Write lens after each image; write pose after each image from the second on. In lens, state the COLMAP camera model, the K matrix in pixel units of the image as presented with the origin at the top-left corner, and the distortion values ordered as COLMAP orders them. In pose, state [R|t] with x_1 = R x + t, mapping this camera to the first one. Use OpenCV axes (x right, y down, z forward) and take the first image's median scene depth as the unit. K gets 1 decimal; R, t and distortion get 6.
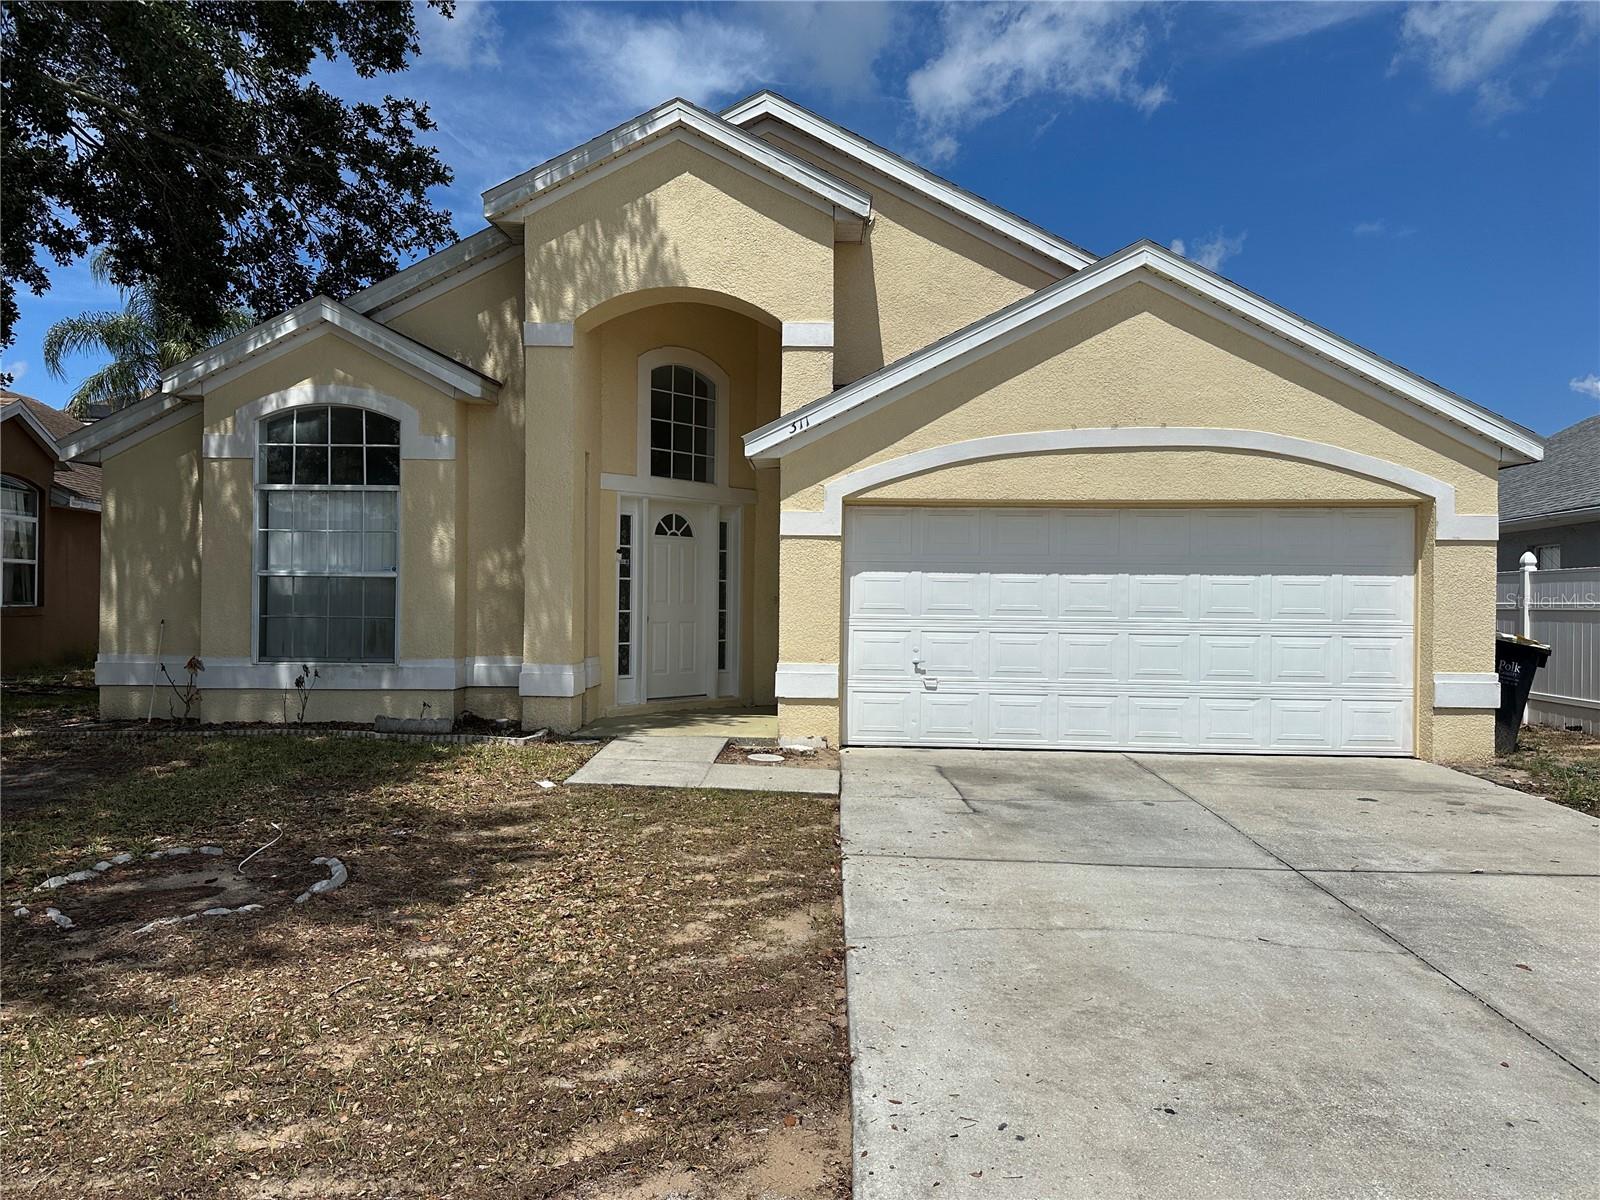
lens RADIAL K [[1133.1, 0, 801.1], [0, 1133.1, 602.2], [0, 0, 1]] dist [0.039302, -0.049553]
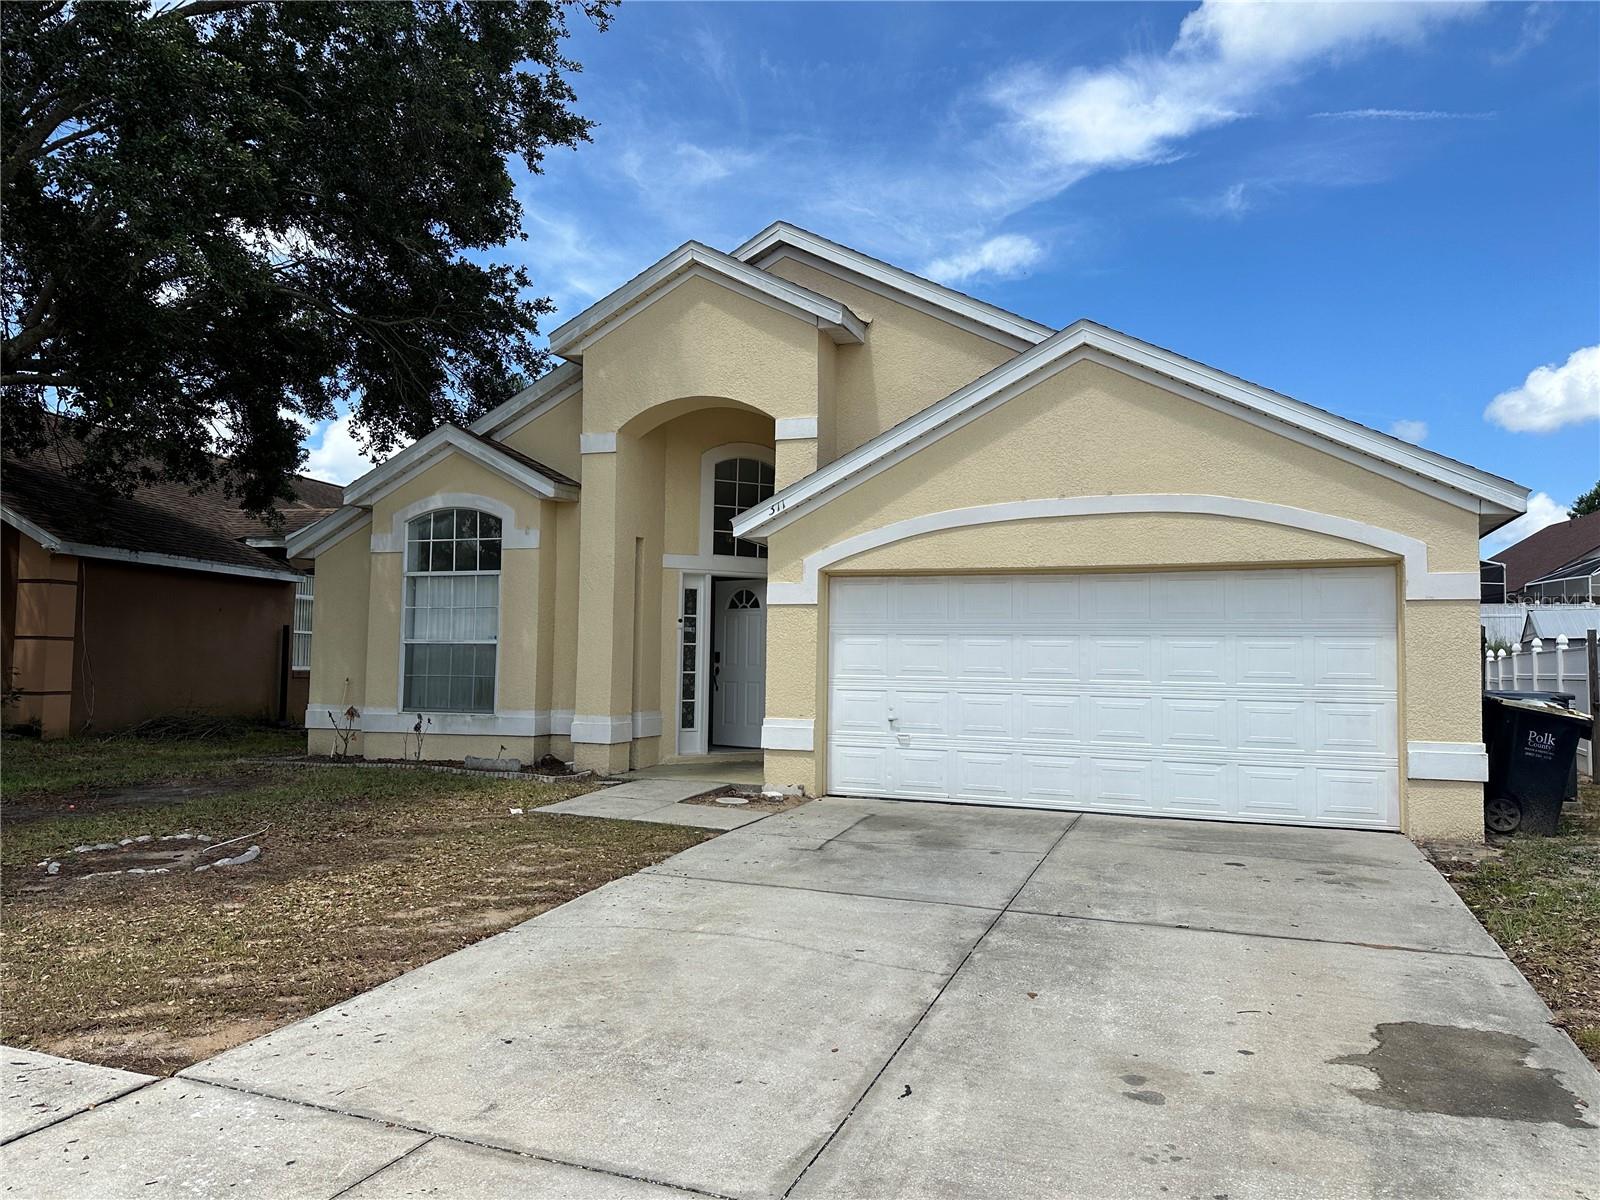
lens RADIAL K [[1133.1, 0, 809.5], [0, 1133.1, 594.5], [0, 0, 1]] dist [0.039302, -0.049553]
pose [[0.943610, -0.018415, -0.330547, 0.396107], [-0.004487, 0.997649, -0.068388, 0.007919], [0.331030, 0.066015, 0.941308, -0.054988]]
